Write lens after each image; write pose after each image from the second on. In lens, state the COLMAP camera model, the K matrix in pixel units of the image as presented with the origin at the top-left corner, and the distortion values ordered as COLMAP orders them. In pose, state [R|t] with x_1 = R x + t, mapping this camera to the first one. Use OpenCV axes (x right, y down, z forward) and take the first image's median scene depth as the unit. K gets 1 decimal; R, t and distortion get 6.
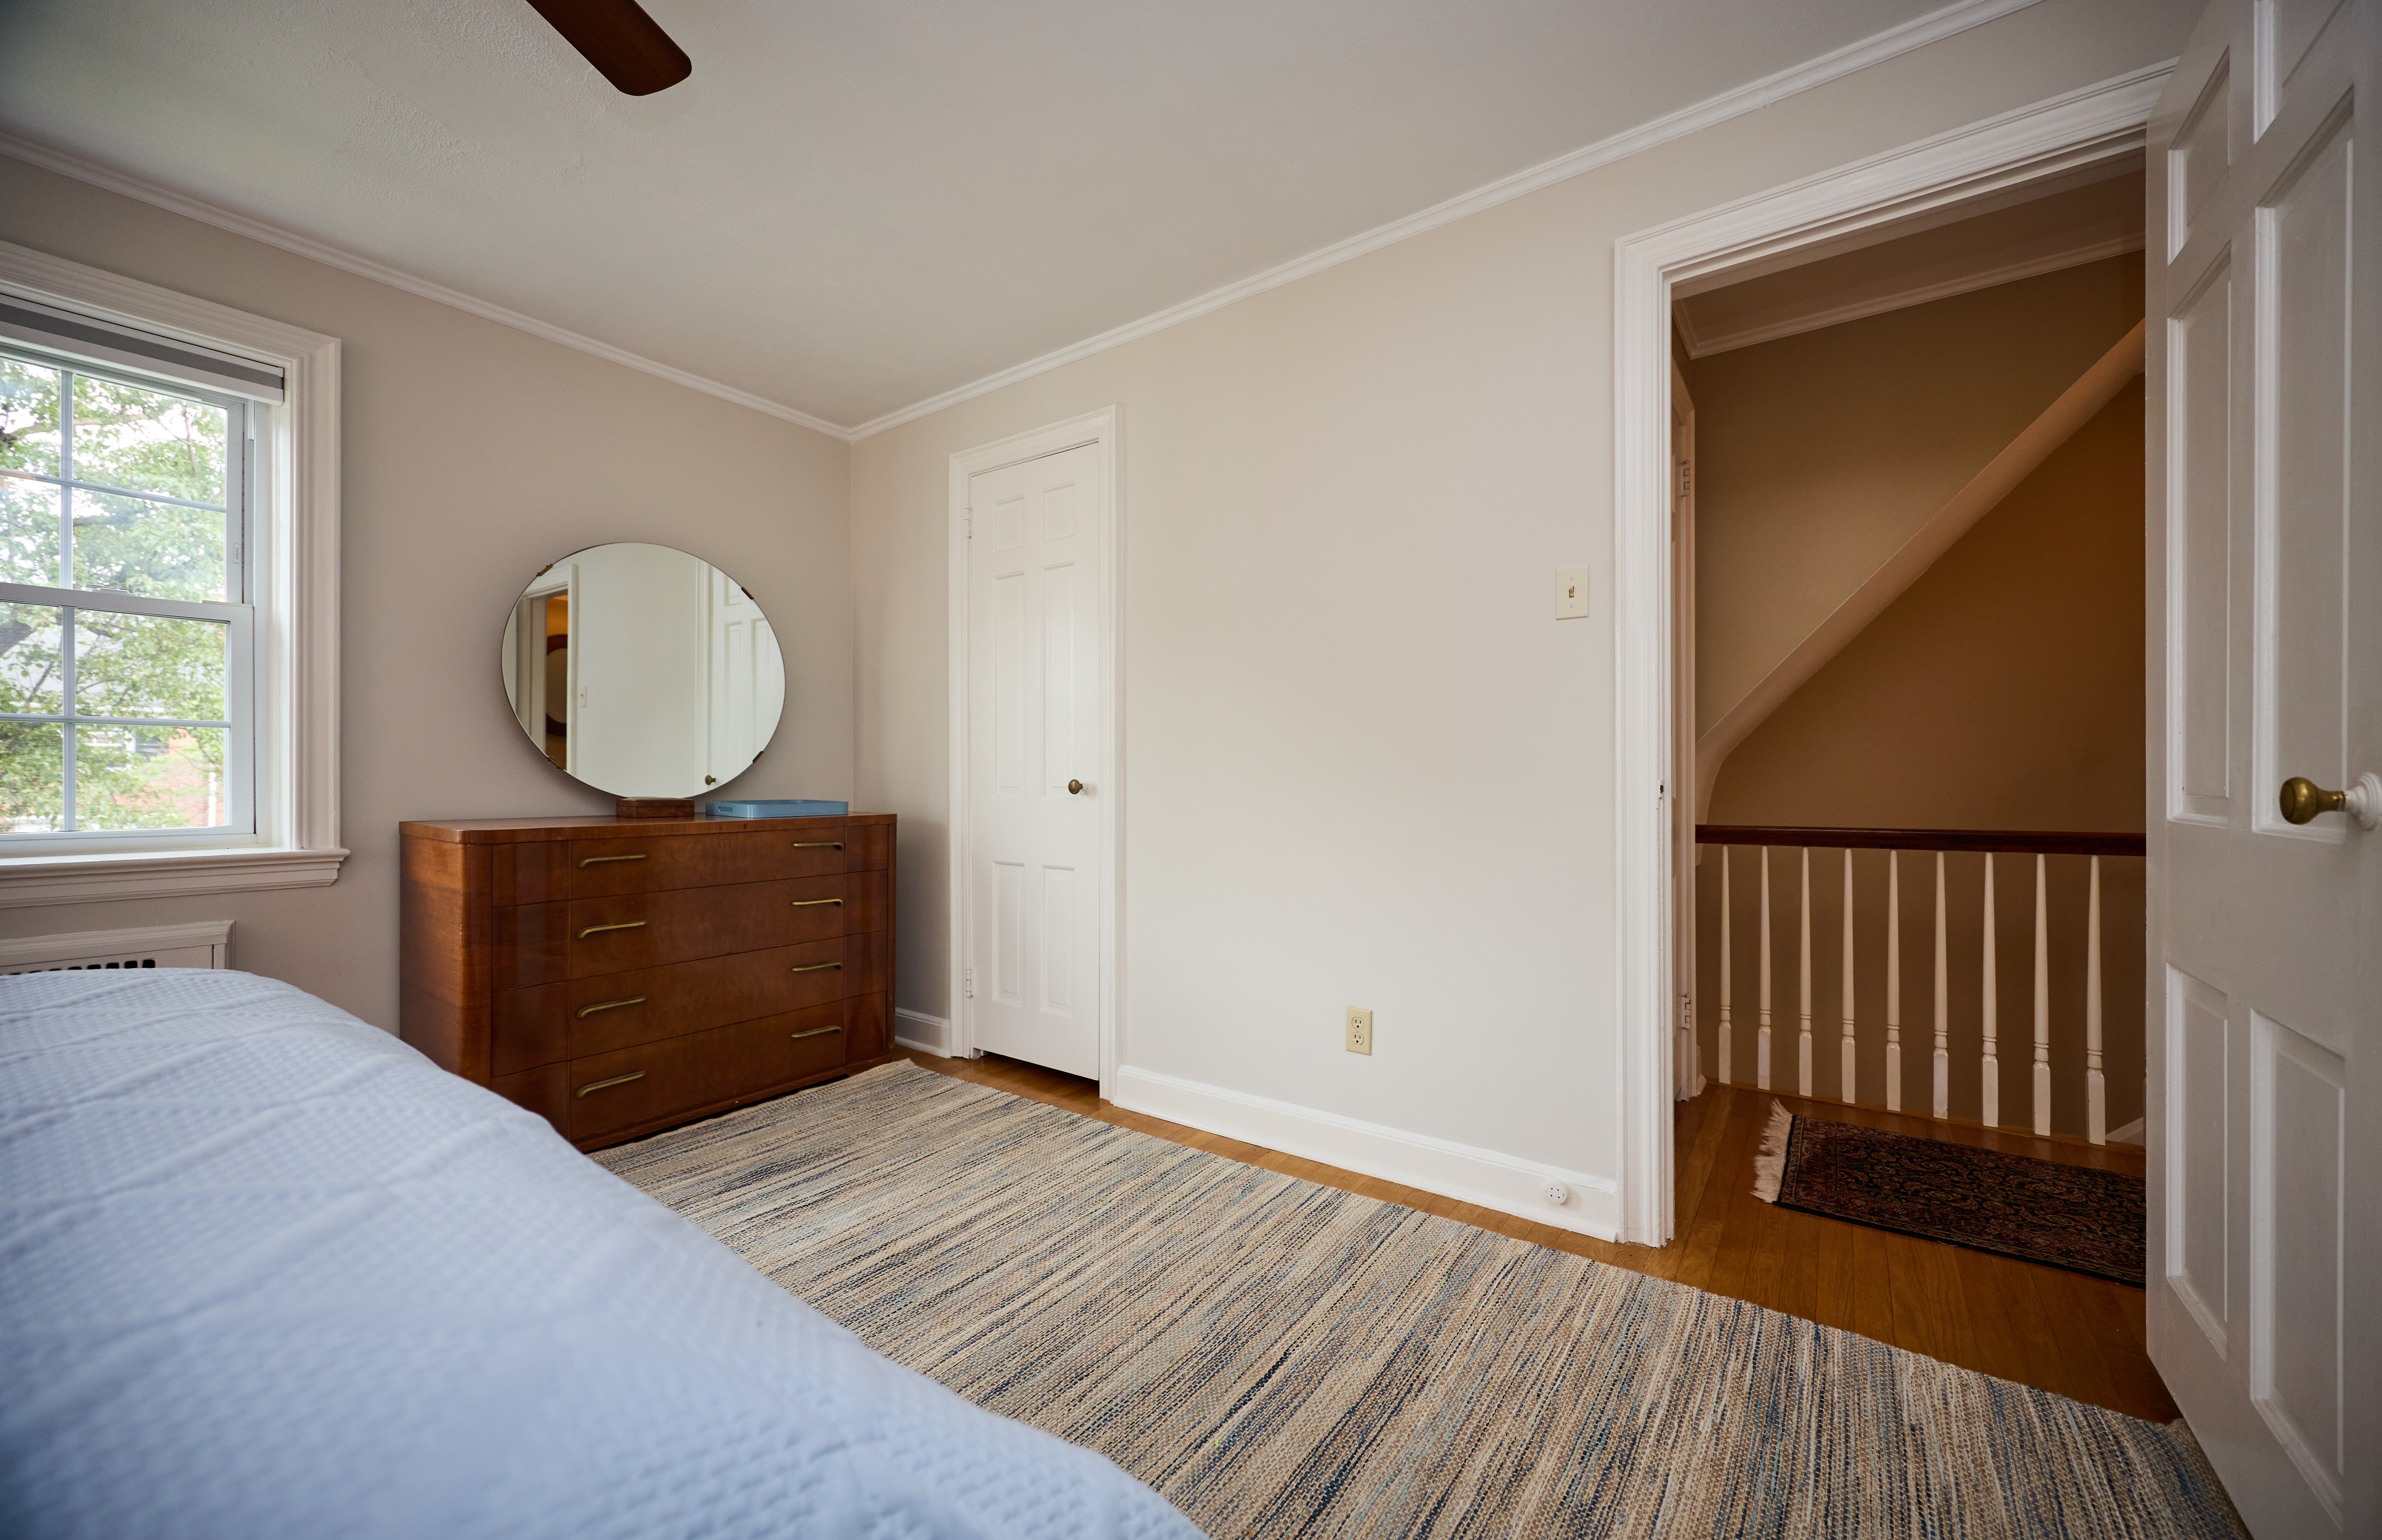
lens RADIAL K [[926.6, 0, 1191.8], [0, 926.6, 776.2], [0, 0, 1]] dist [-0.000034, -0.000019]
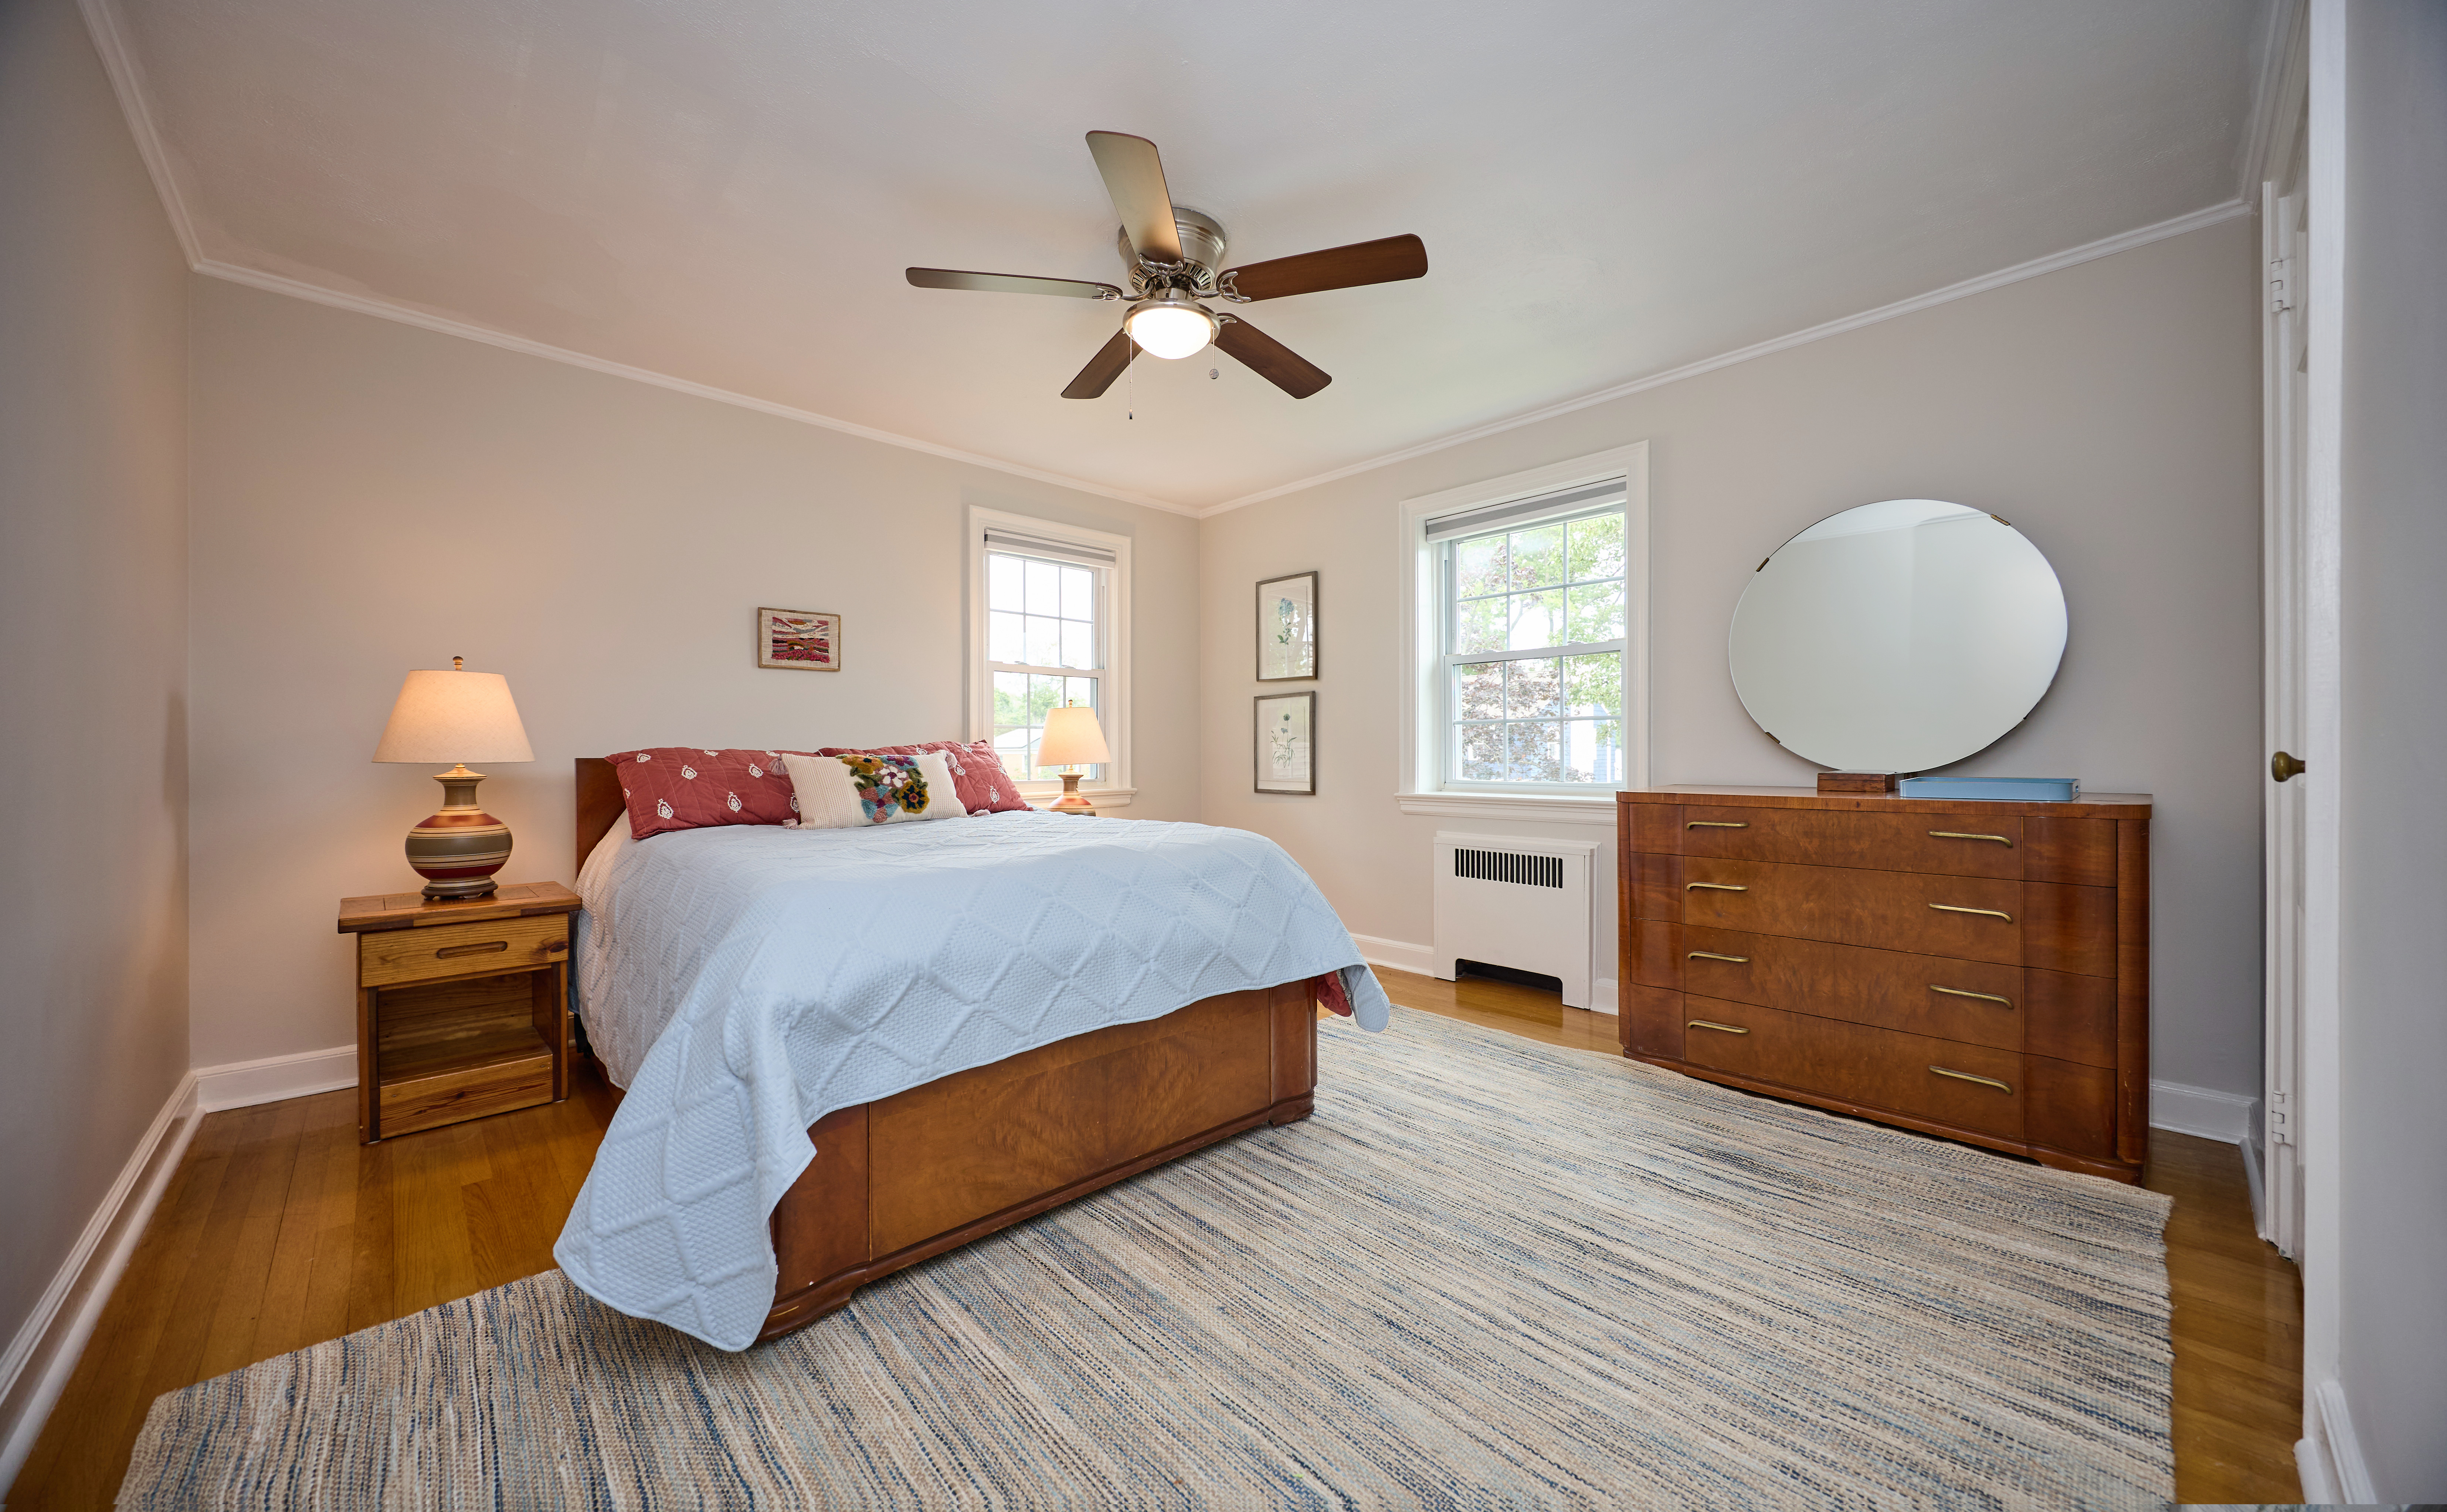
lens RADIAL K [[876.2, 0, 1226.5], [0, 876.2, 756.1], [0, 0, 1]] dist [-0.000520, -0.000074]
pose [[-0.199972, 0.003446, -0.979796, 0.507284], [0.008820, 0.999960, 0.001717, 0.000750], [0.979762, -0.008298, -0.199994, 0.630516]]
